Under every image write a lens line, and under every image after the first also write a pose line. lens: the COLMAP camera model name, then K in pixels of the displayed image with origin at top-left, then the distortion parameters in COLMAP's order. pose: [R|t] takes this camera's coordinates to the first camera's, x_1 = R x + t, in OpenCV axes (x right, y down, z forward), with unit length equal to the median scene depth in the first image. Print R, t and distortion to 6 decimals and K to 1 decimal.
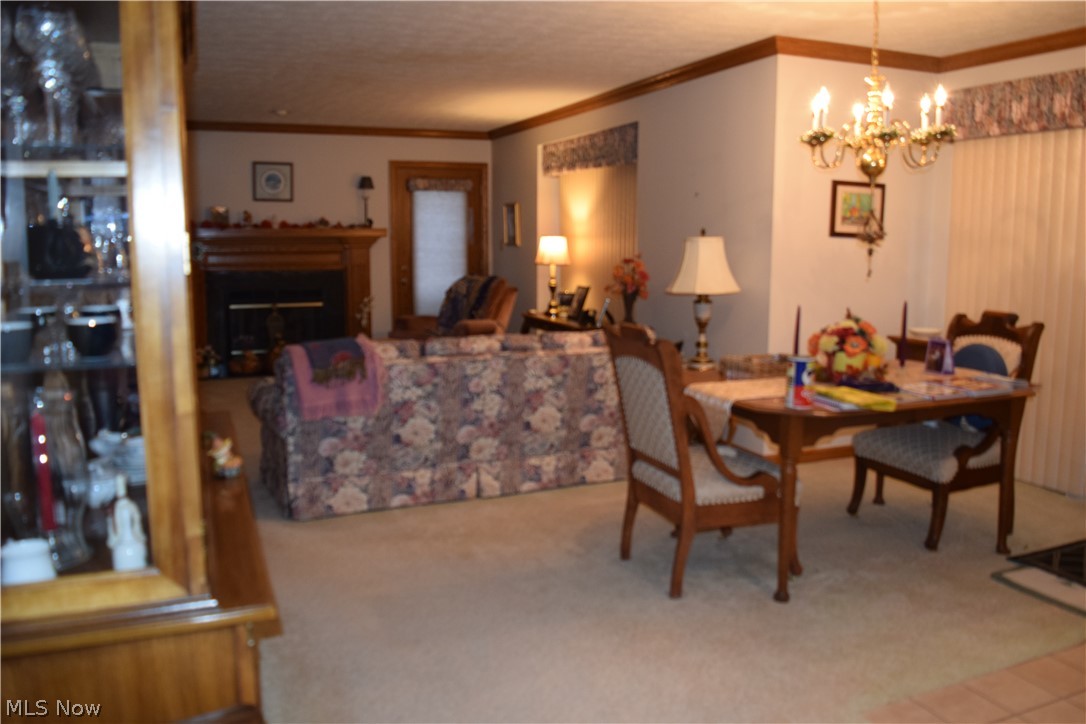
lens RADIAL K [[872.0, 0, 541.1], [0, 872.0, 359.9], [0, 0, 1]] dist [-0.095493, 0.012010]
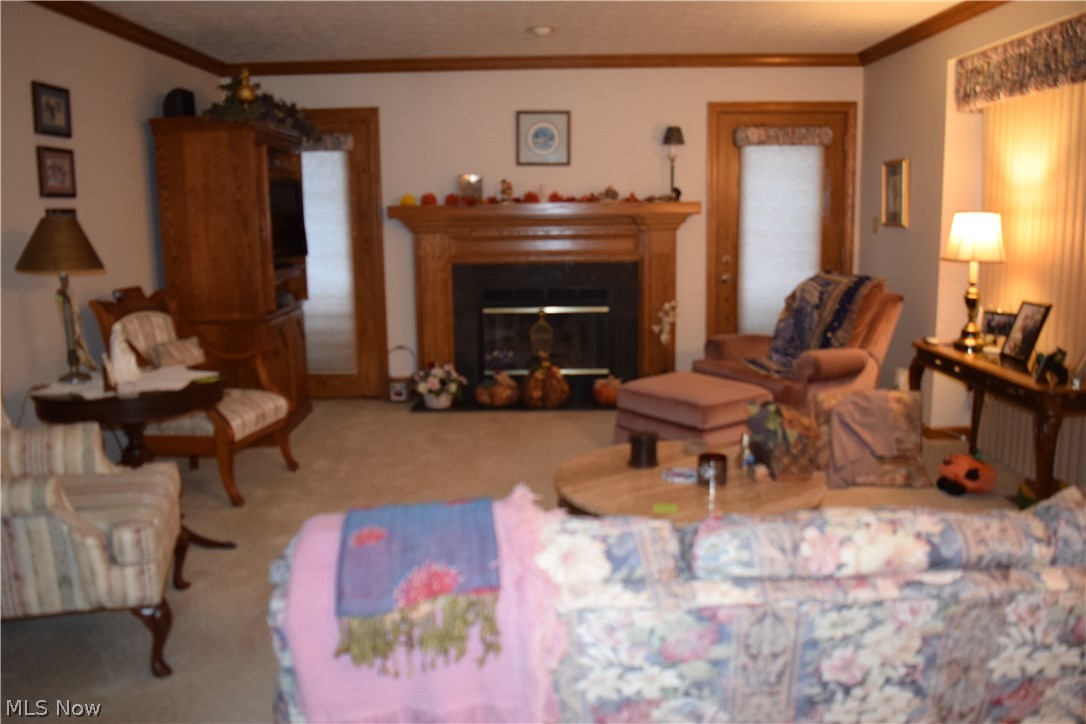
lens RADIAL K [[872.0, 0, 541.4], [0, 872.0, 357.1], [0, 0, 1]] dist [-0.095493, 0.012010]
pose [[0.924722, 0.045590, -0.377903, -0.033994], [-0.036610, 0.998851, 0.030917, -0.050618], [0.378878, -0.014755, 0.925329, 0.352564]]
